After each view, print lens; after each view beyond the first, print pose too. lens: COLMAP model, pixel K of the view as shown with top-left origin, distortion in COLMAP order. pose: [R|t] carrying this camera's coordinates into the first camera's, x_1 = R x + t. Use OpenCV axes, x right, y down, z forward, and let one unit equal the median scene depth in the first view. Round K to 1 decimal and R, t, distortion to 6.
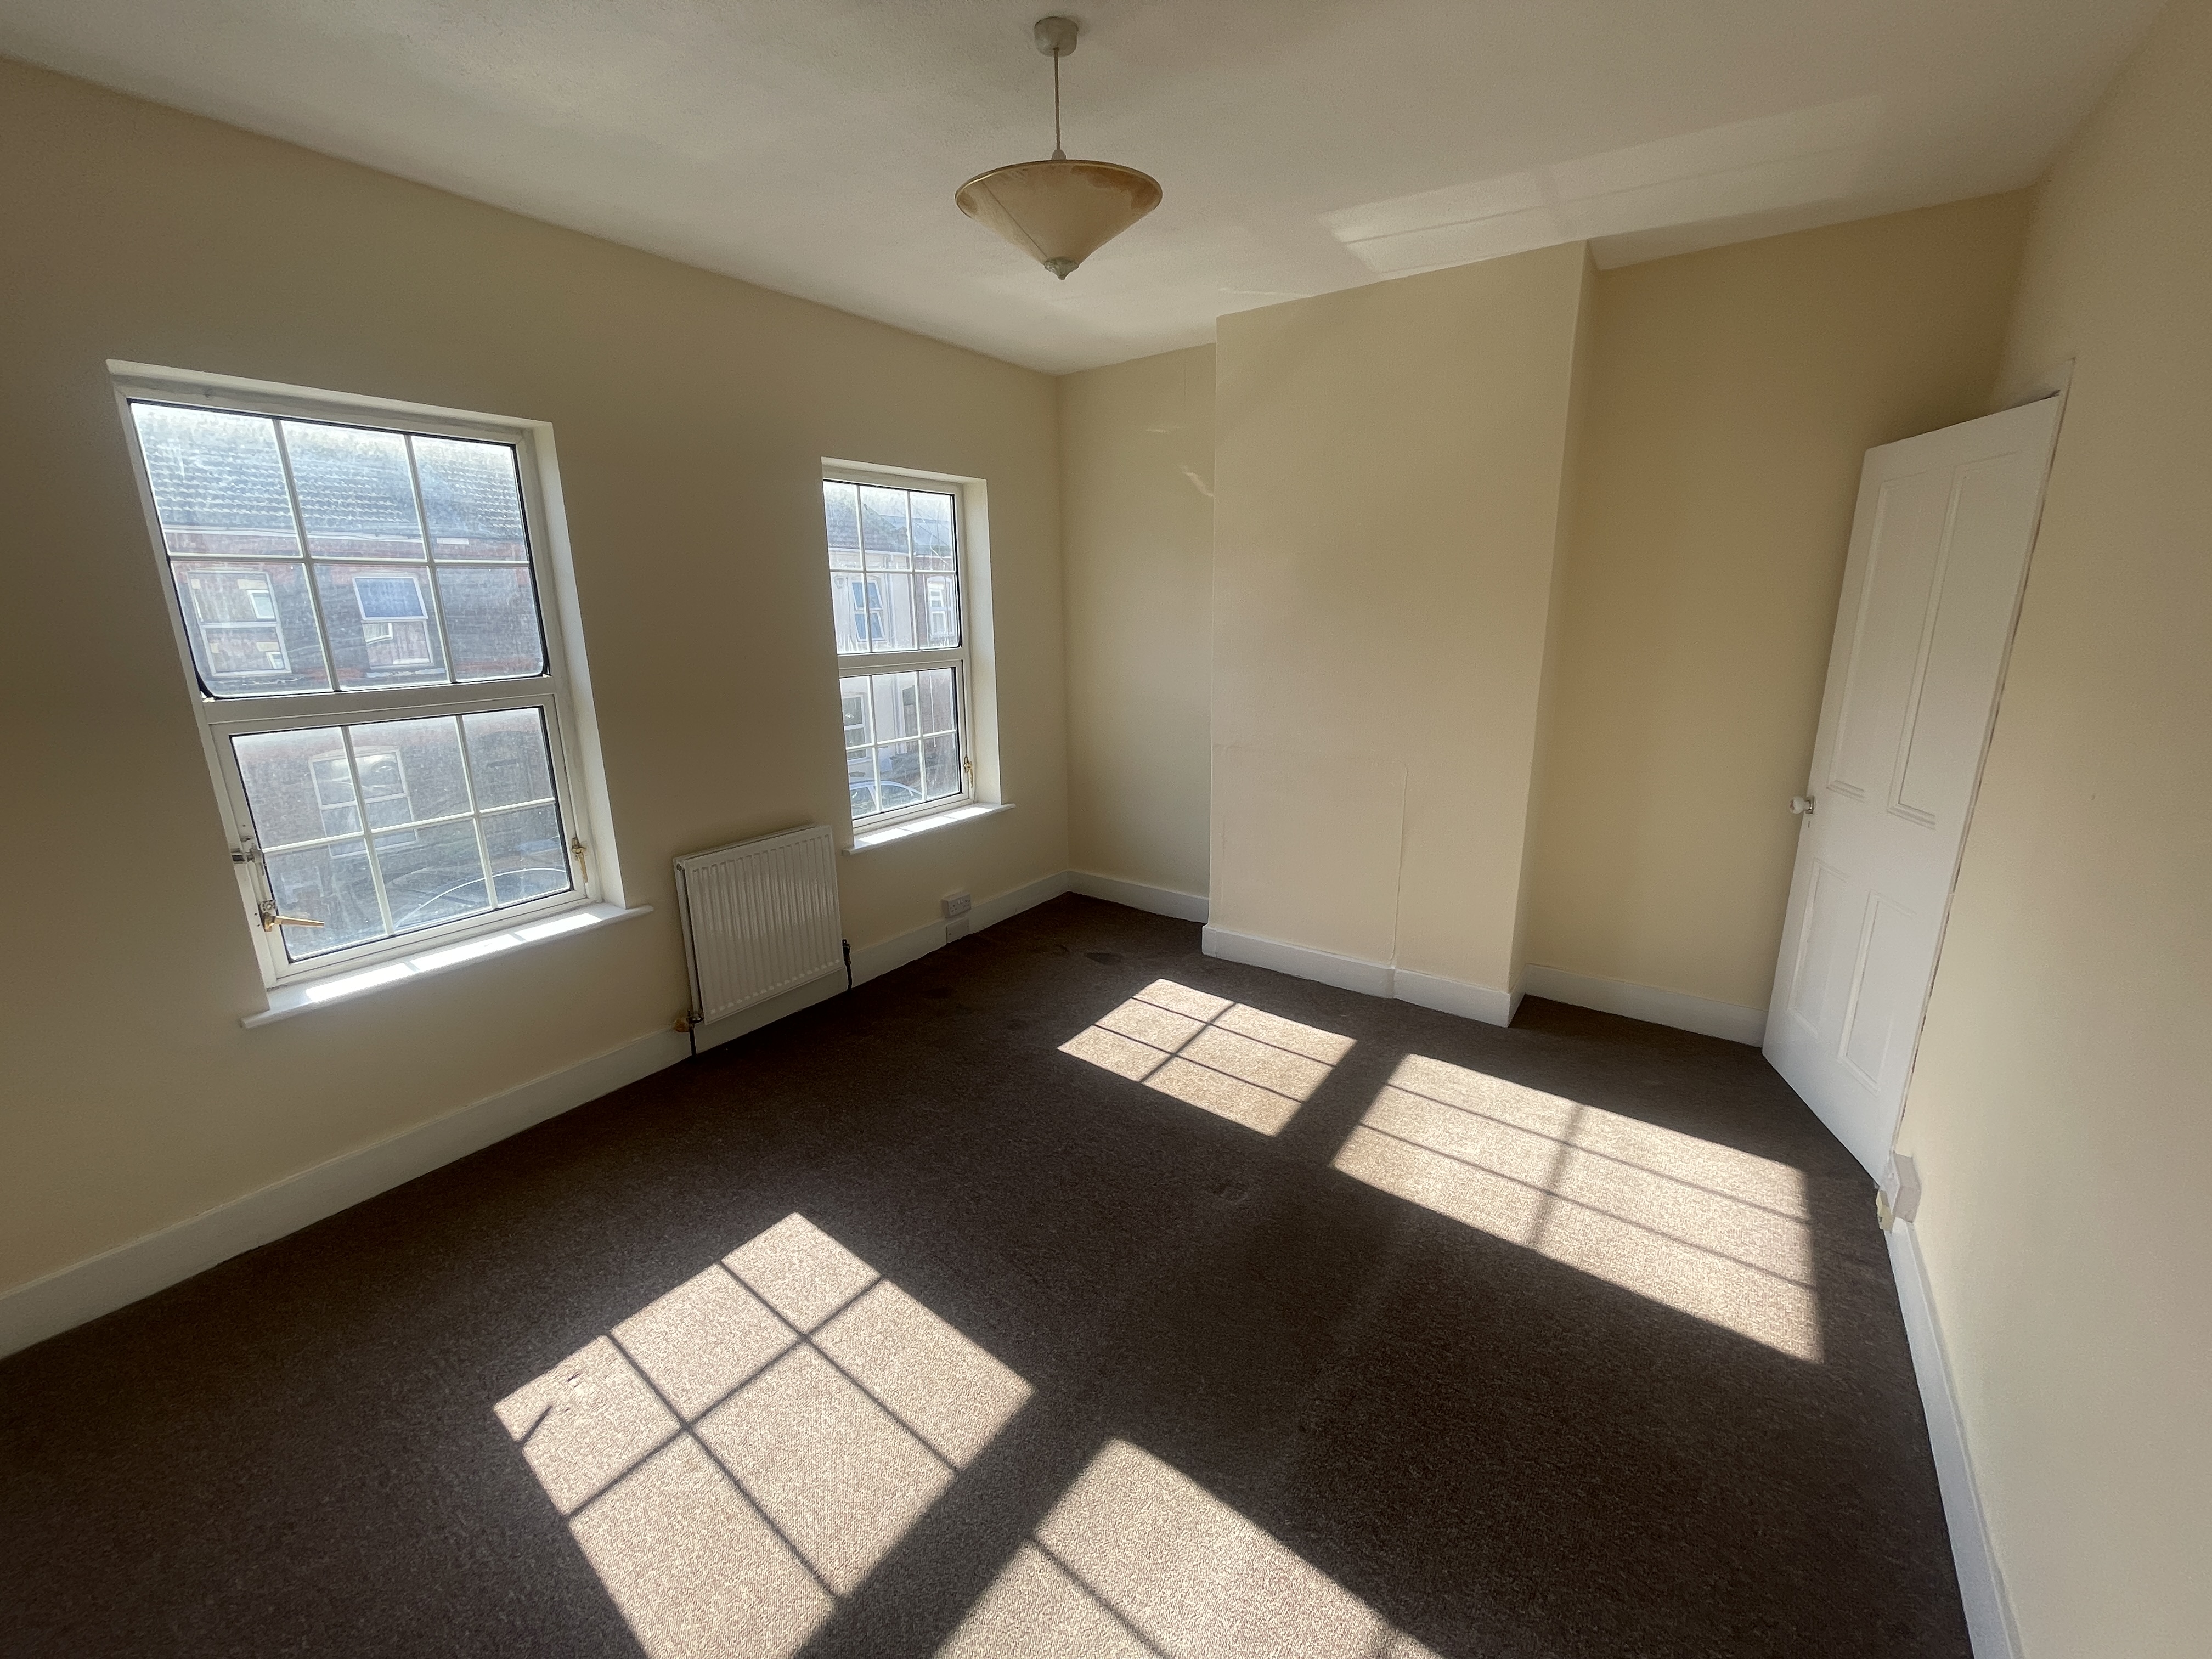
lens RADIAL K [[895.9, 0, 1109.5], [0, 895.9, 823.6], [0, 0, 1]] dist [0.007901, 0.000729]
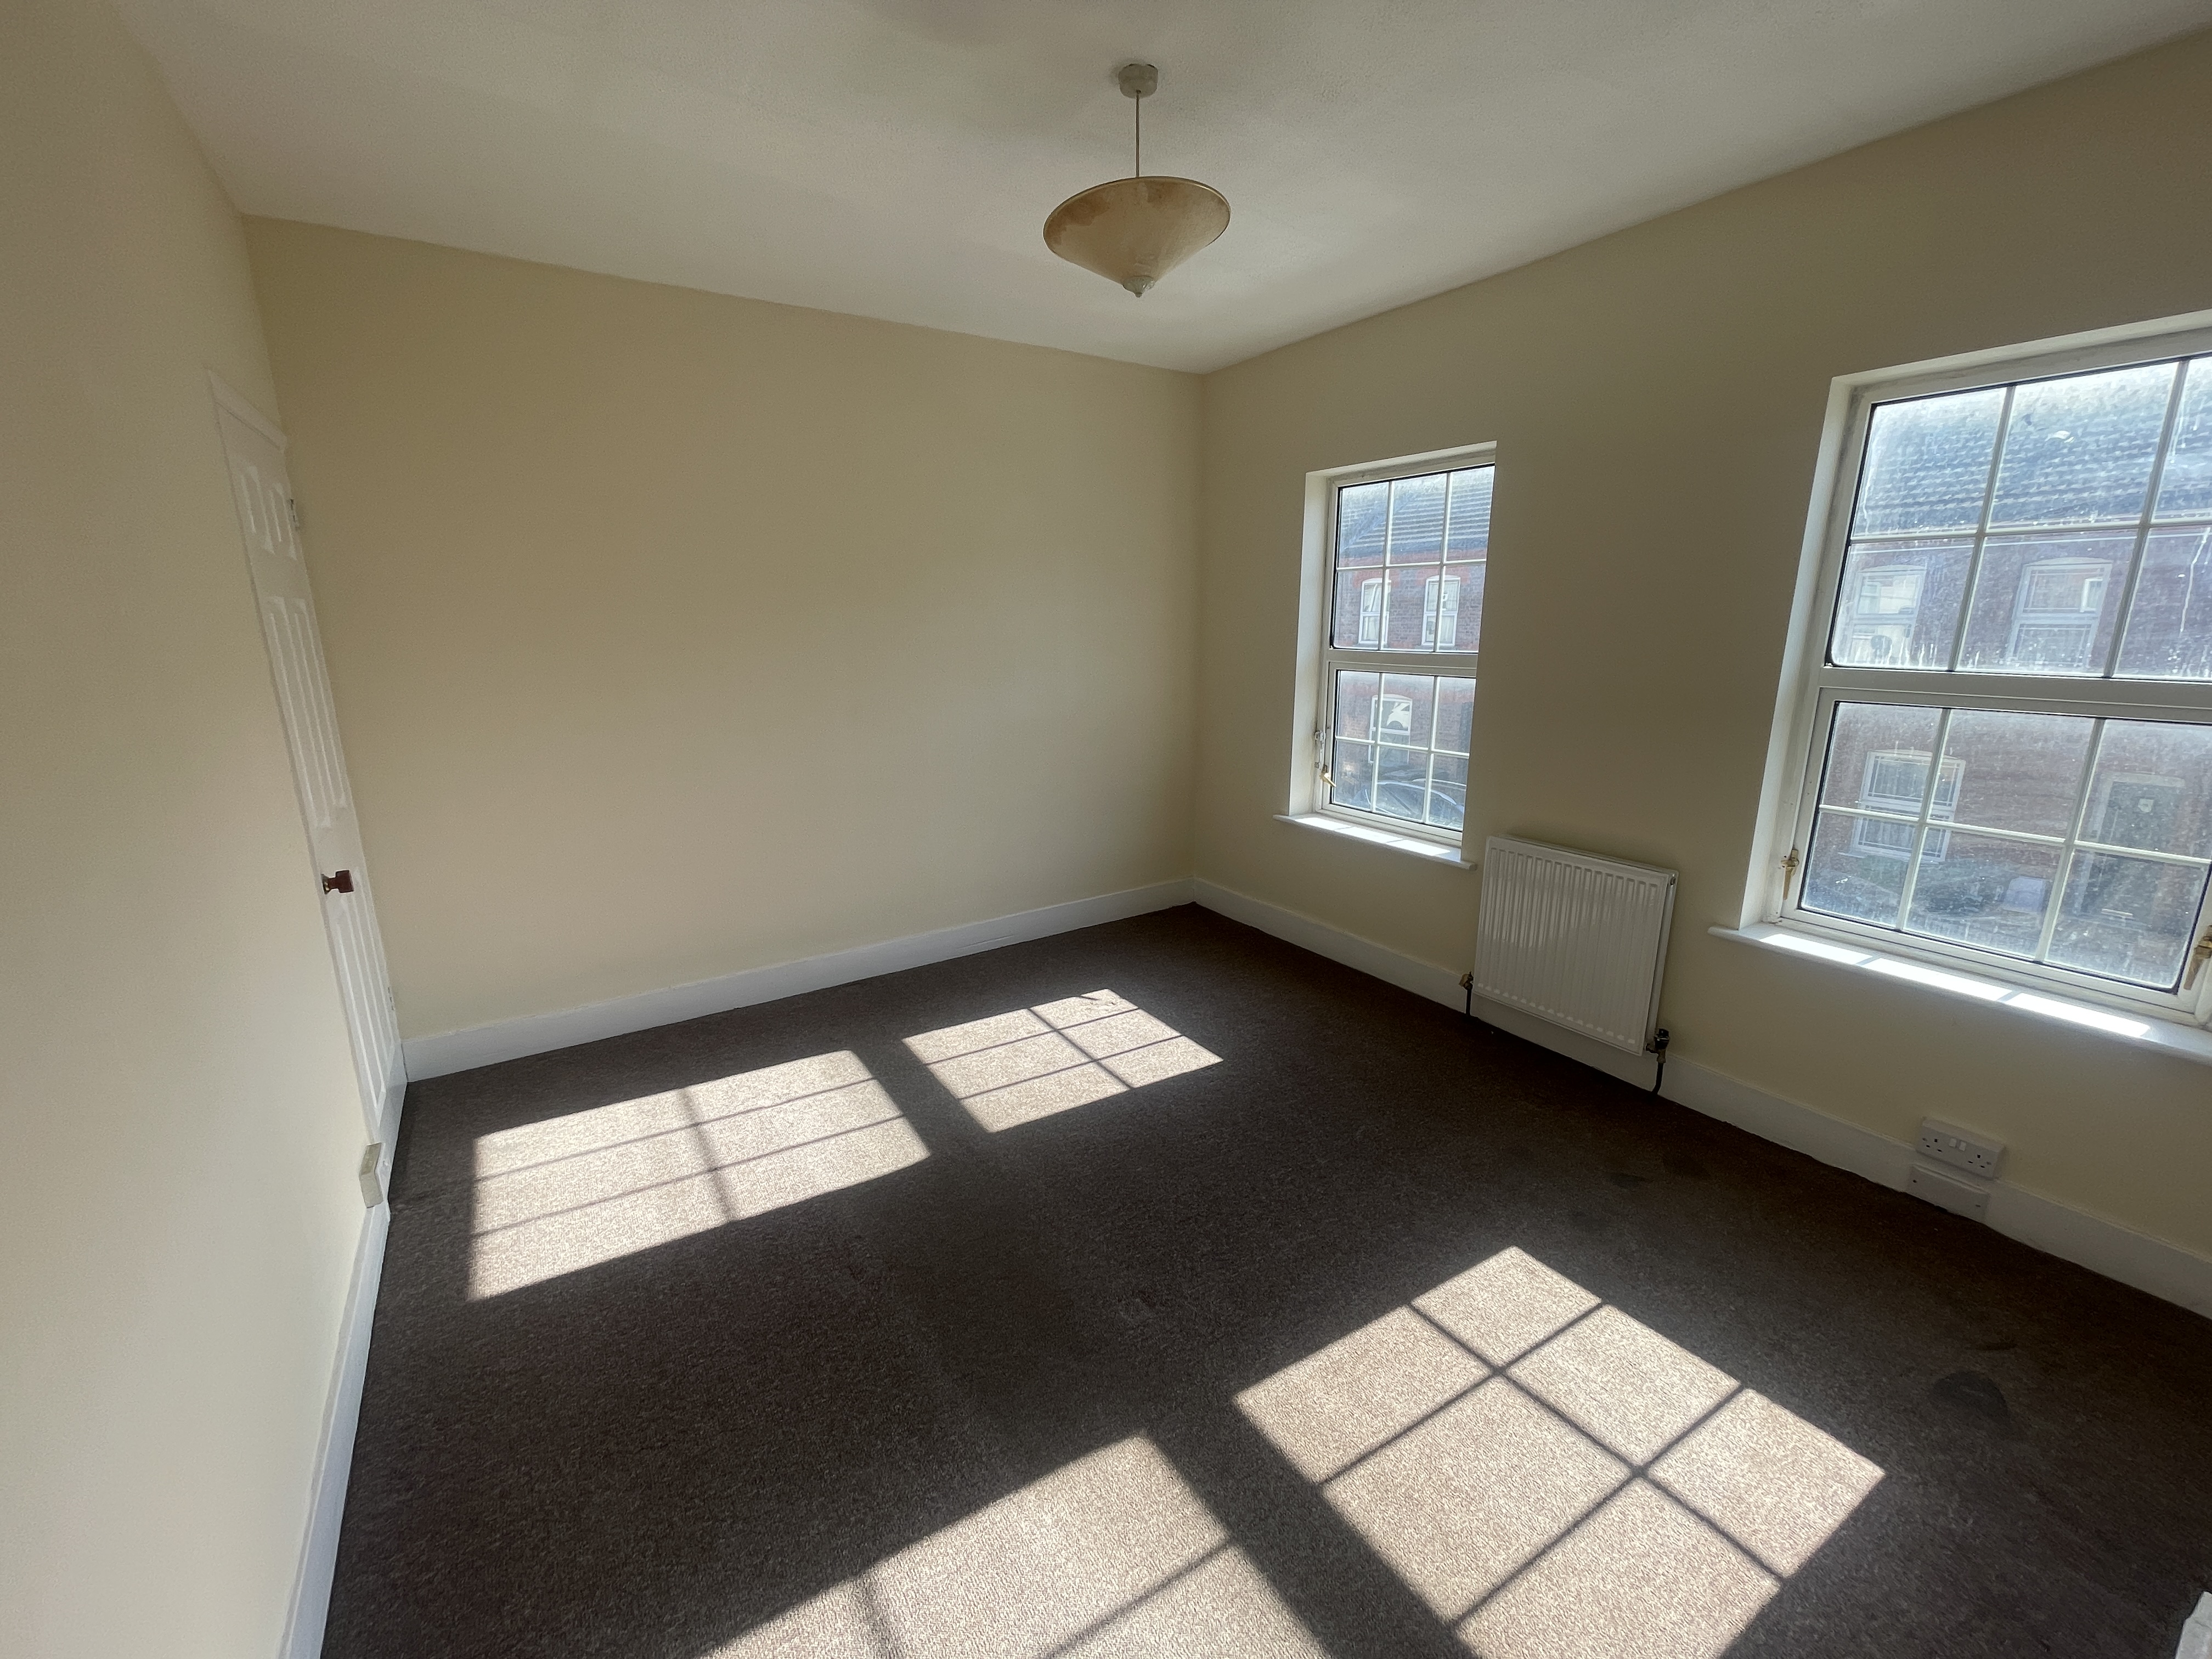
lens RADIAL K [[895.9, 0, 1111.4], [0, 895.9, 835.0], [0, 0, 1]] dist [0.007901, 0.000729]
pose [[-0.356277, 0.252058, -0.899741, 0.615498], [-0.209998, 0.916693, 0.339962, -0.216504], [0.910477, 0.310064, -0.273665, 0.834383]]
